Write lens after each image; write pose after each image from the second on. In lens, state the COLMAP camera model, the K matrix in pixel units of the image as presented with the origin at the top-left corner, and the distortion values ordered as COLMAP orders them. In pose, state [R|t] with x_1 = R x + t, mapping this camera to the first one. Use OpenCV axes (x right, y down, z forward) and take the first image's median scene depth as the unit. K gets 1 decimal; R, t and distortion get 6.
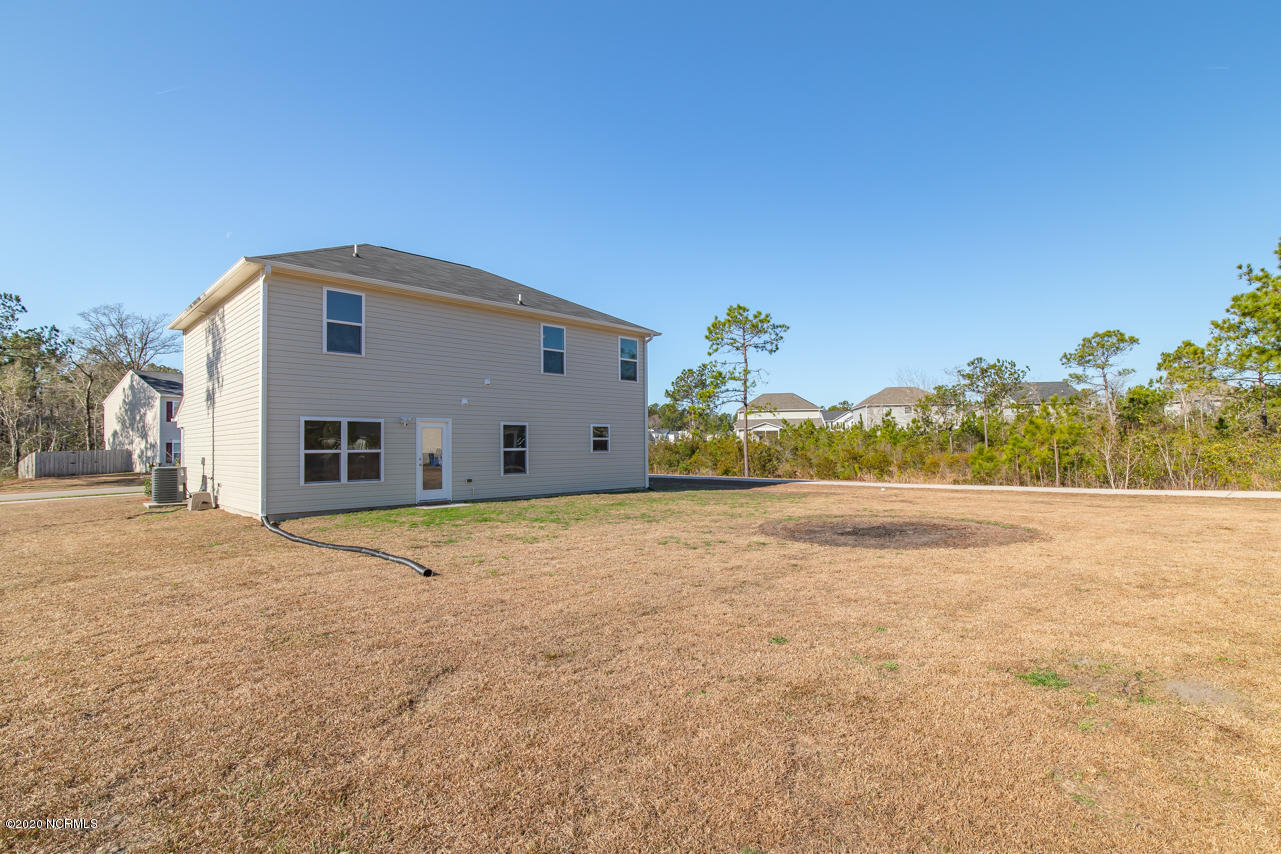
lens RADIAL K [[613.3, 0, 644.9], [0, 613.3, 437.9], [0, 0, 1]] dist [-0.003454, -0.000294]
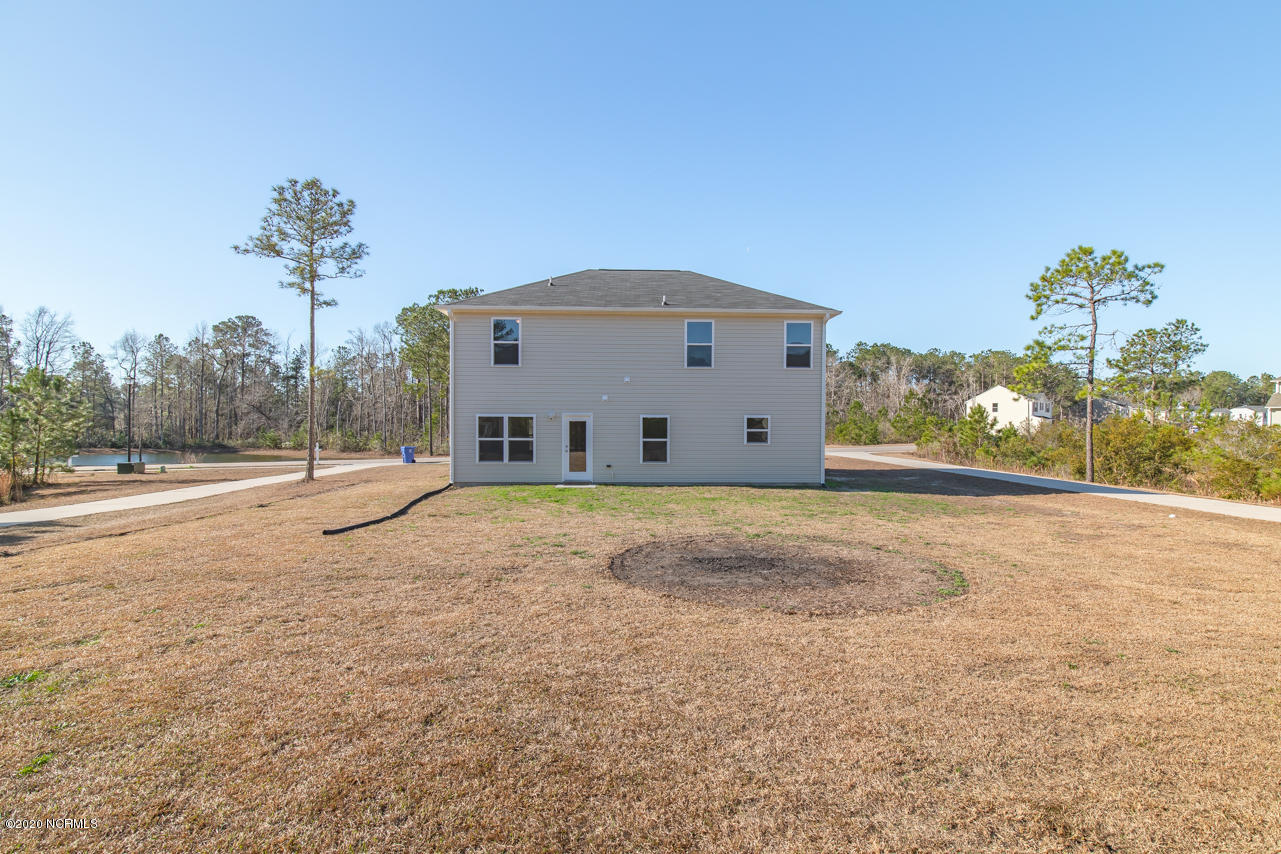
lens RADIAL K [[613.3, 0, 644.9], [0, 613.3, 437.9], [0, 0, 1]] dist [-0.003454, -0.000294]
pose [[0.727908, 0.024296, -0.685244, 0.511673], [-0.001135, 0.999413, 0.034229, -0.021634], [0.685674, -0.024137, 0.727509, 0.187796]]
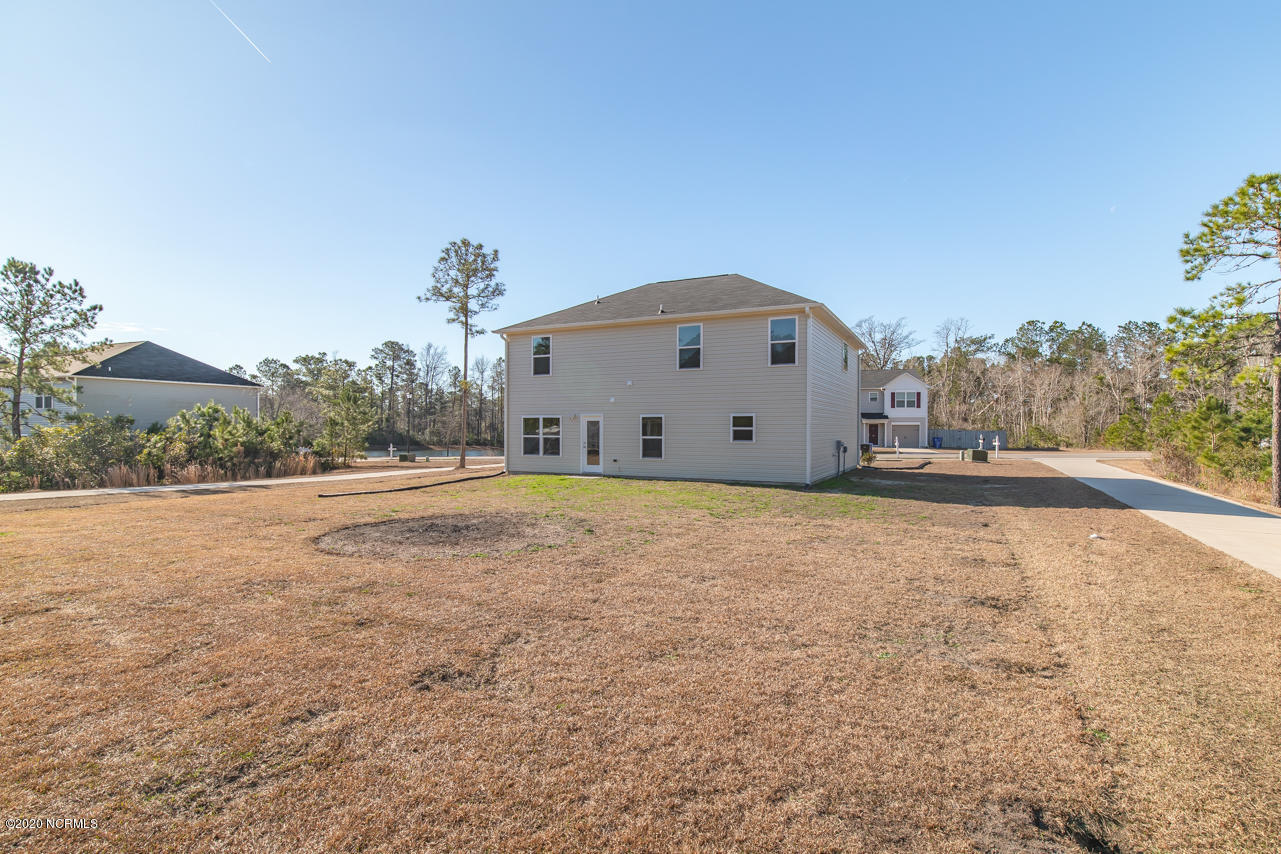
lens RADIAL K [[621.3, 0, 640.5], [0, 621.3, 427.0], [0, 0, 1]] dist [-0.011250, -0.000010]
pose [[0.308458, 0.006493, -0.951216, 0.904835], [0.007624, 0.999928, 0.009298, -0.012492], [0.951207, -0.010120, 0.308386, 0.592864]]
